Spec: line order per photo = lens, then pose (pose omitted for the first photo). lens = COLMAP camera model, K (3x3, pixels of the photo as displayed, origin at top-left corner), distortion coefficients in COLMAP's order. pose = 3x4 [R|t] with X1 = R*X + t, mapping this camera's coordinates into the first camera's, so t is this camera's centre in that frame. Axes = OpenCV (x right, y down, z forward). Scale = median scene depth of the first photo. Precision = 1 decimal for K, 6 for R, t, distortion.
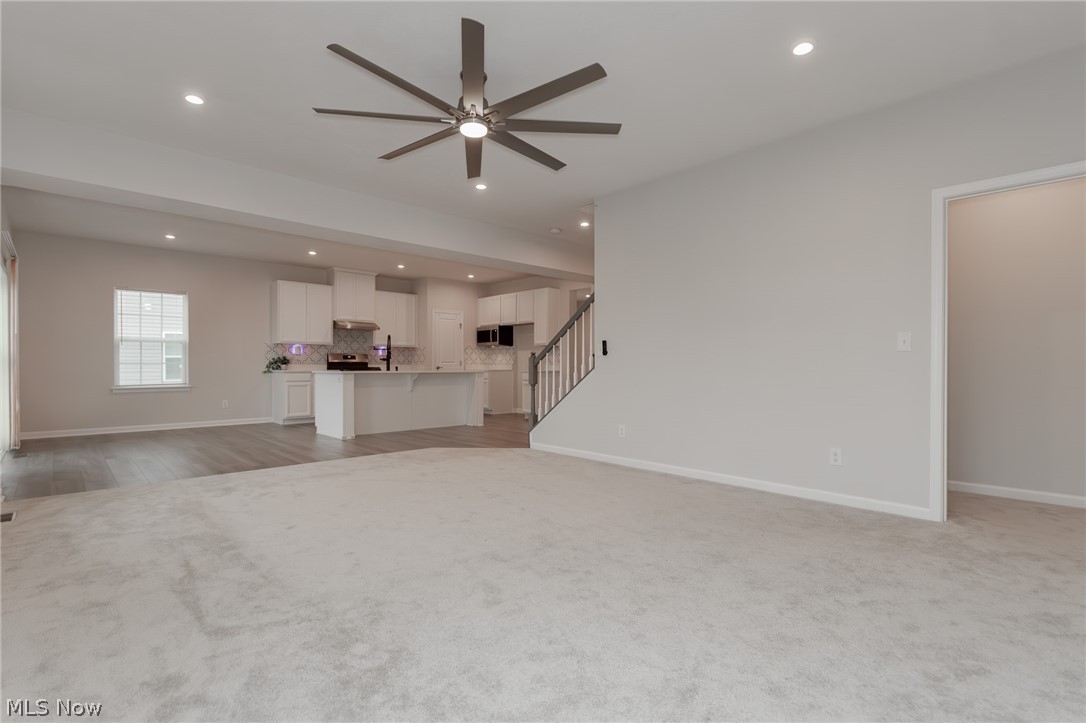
lens RADIAL K [[511.6, 0, 545.6], [0, 511.6, 364.2], [0, 0, 1]] dist [0.001340, -0.000483]
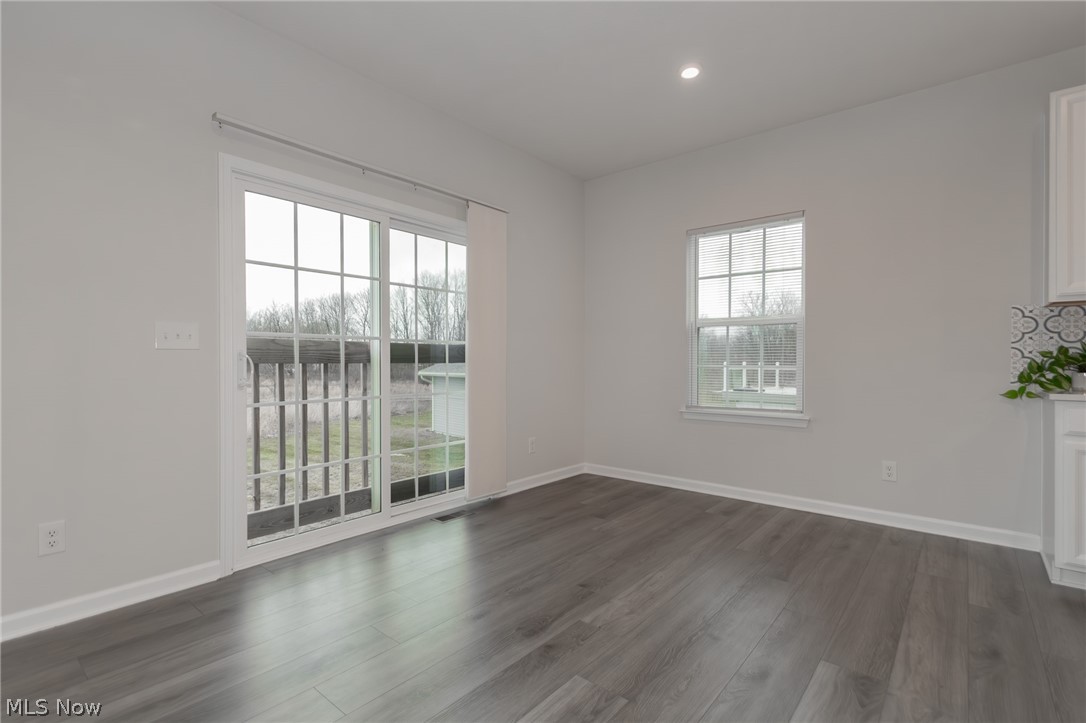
lens RADIAL K [[511.6, 0, 545.6], [0, 511.6, 364.2], [0, 0, 1]] dist [0.001340, -0.000483]
pose [[0.128427, 0.002516, -0.991716, -0.240110], [-0.001346, 0.999996, 0.002362, -0.004175], [0.991718, 0.001031, 0.128430, 0.612386]]
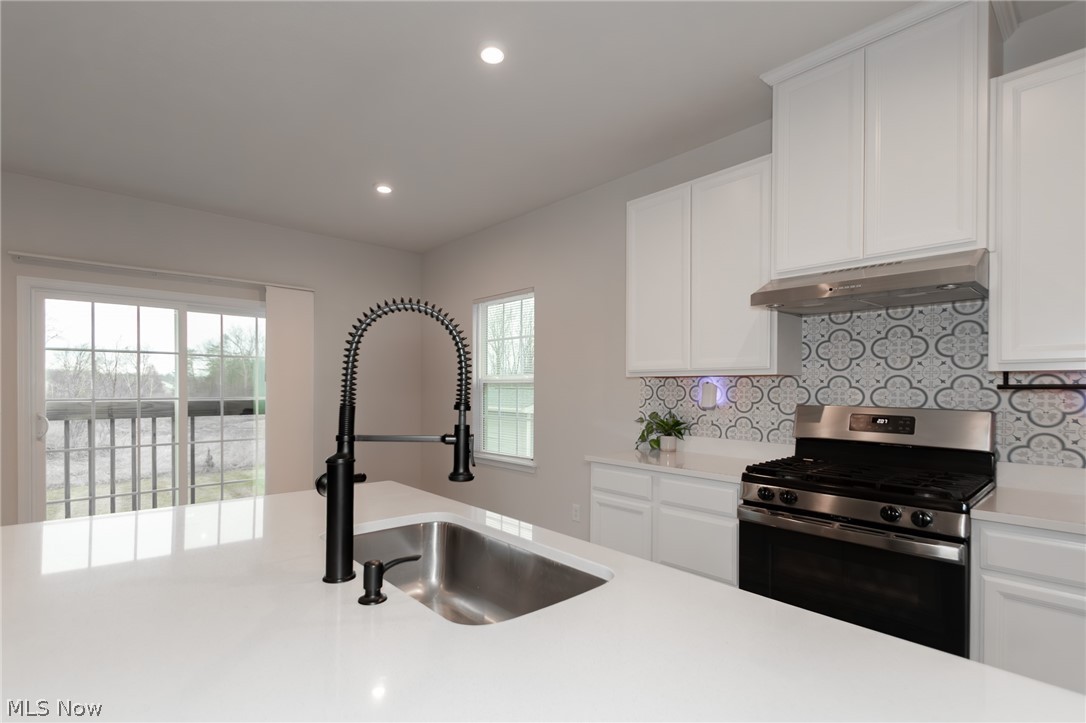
lens RADIAL K [[499.9, 0, 542.8], [0, 499.9, 387.9], [0, 0, 1]] dist [-0.000099, -0.000567]
pose [[0.004593, 0.002107, -0.999987, -0.157600], [0.000625, 0.999998, 0.002110, -0.031283], [0.999989, -0.000635, 0.004592, 0.863903]]
